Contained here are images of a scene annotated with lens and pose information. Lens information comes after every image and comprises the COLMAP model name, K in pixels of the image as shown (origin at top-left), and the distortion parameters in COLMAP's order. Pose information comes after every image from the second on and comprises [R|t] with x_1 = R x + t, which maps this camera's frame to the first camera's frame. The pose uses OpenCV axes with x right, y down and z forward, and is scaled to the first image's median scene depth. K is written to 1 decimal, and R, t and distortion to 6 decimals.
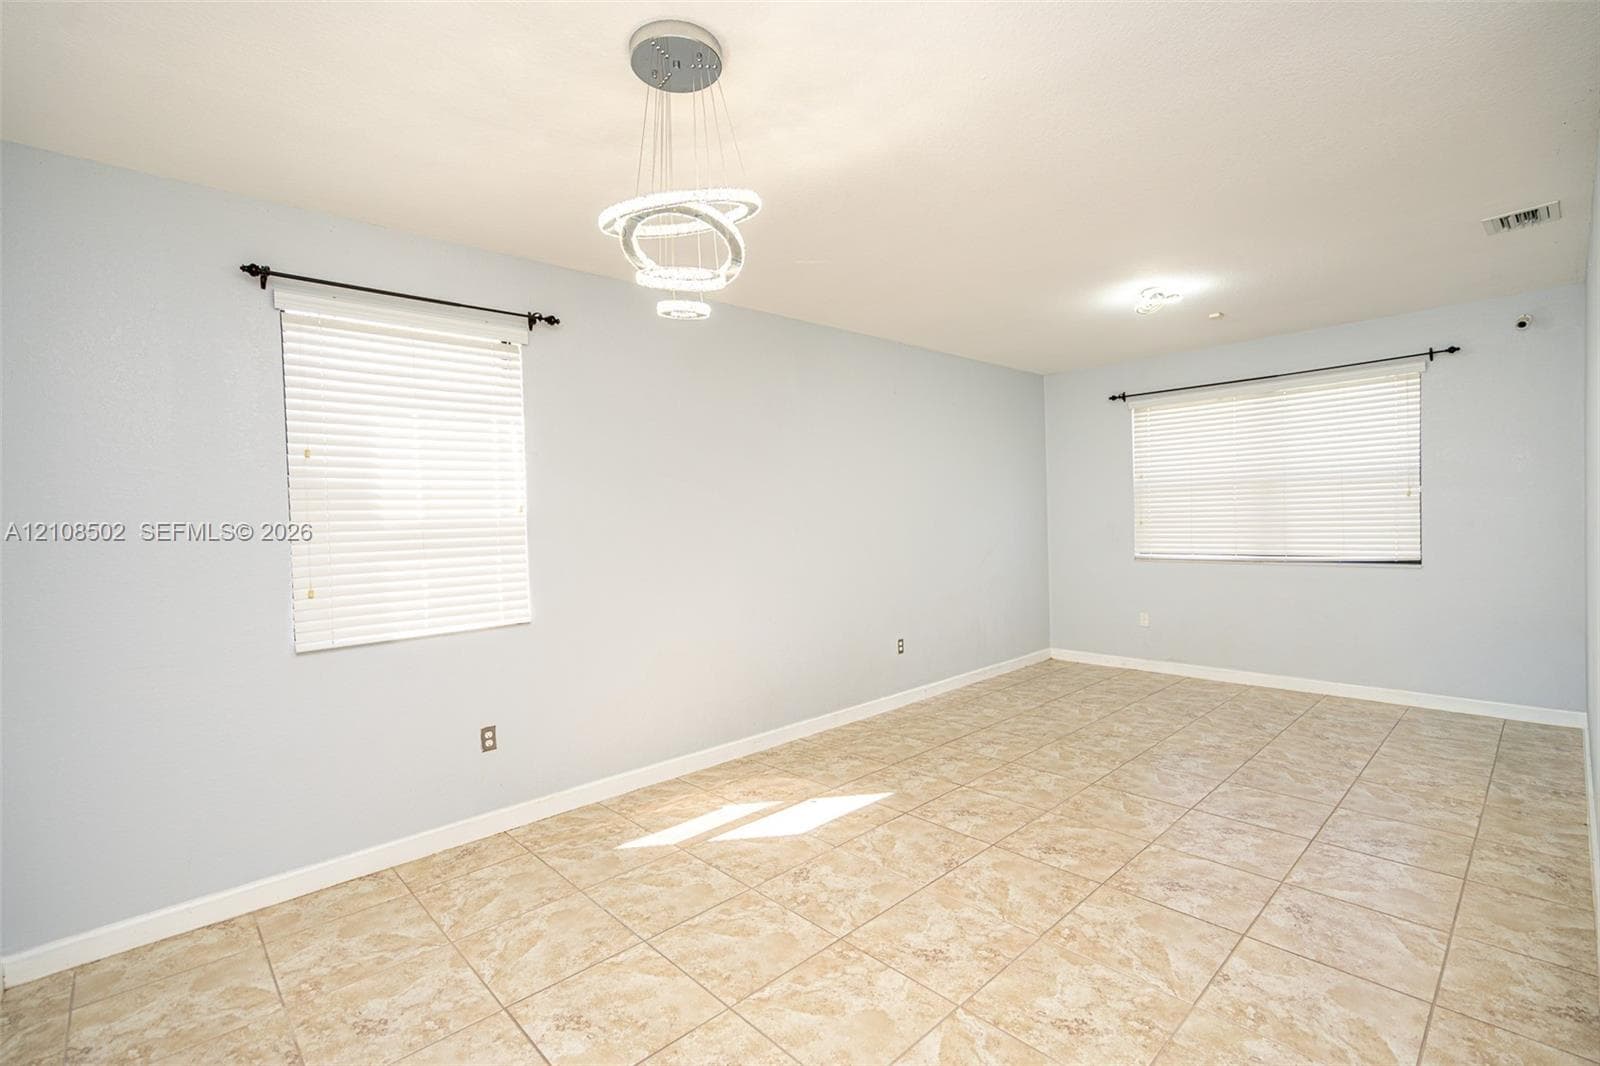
lens RADIAL K [[718.5, 0, 832.2], [0, 718.5, 536.6], [0, 0, 1]] dist [-0.008793, 0.001965]
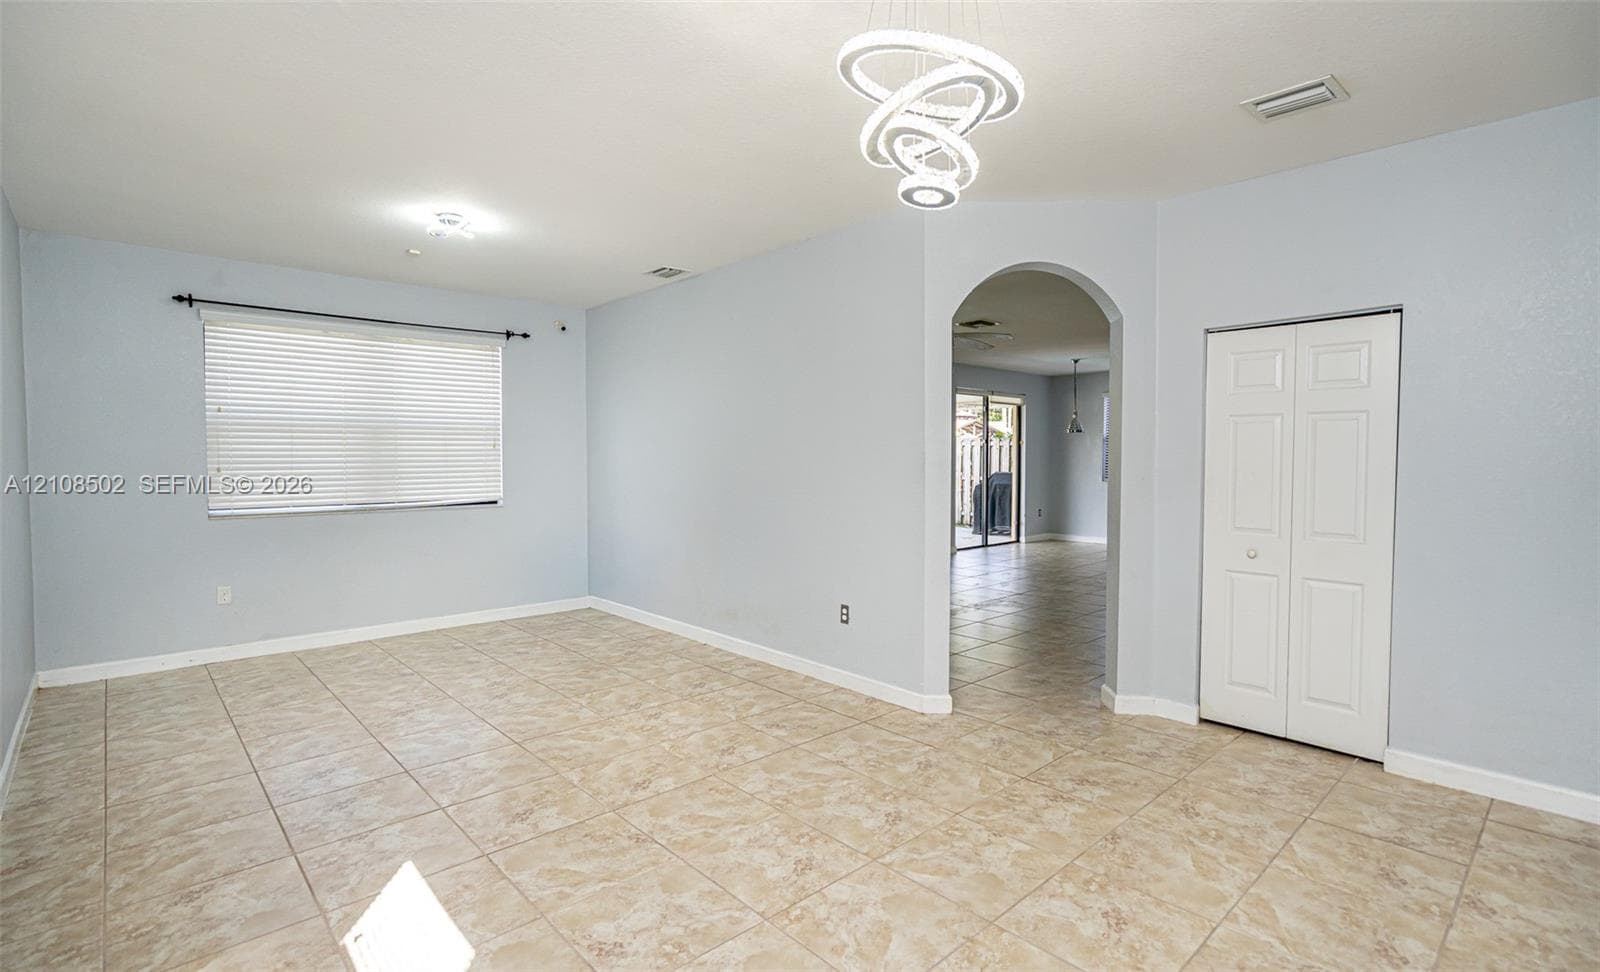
lens RADIAL K [[741.5, 0, 799.1], [0, 741.5, 484.1], [0, 0, 1]] dist [-0.001993, -0.000008]
pose [[0.031592, -0.010102, 0.999450, -0.588793], [0.028457, 0.999553, 0.009204, 0.010966], [-0.999096, 0.028150, 0.031865, 0.601835]]
